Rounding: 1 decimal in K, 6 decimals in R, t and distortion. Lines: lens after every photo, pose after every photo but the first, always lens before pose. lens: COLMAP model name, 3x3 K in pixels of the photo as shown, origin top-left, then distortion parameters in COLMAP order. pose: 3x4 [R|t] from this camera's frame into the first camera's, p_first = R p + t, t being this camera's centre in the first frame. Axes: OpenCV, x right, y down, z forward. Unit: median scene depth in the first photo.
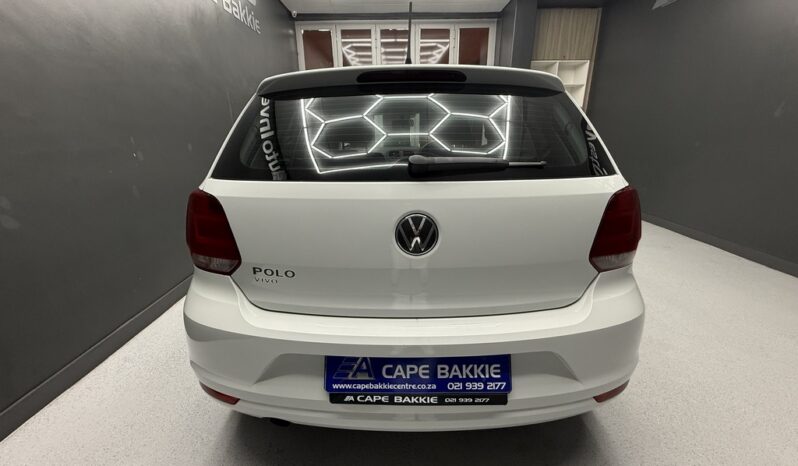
lens RADIAL K [[324.3, 0, 403.6], [0, 324.3, 231.8], [0, 0, 1]] dist [-0.000820, 0.000082]
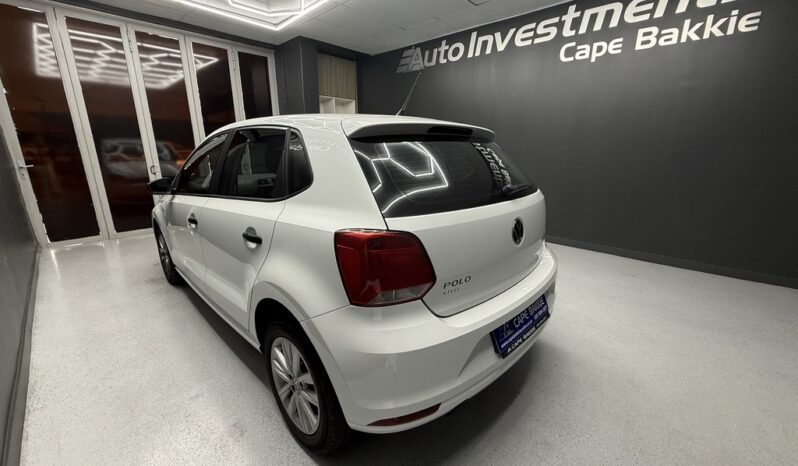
lens RADIAL K [[318.0, 0, 397.3], [0, 318.0, 231.5], [0, 0, 1]] dist [-0.002033, 0.000434]
pose [[0.702320, -0.167240, 0.691937, -0.358689], [0.201506, 0.978962, 0.032084, -0.040394], [-0.682746, 0.116896, 0.721244, 0.060830]]
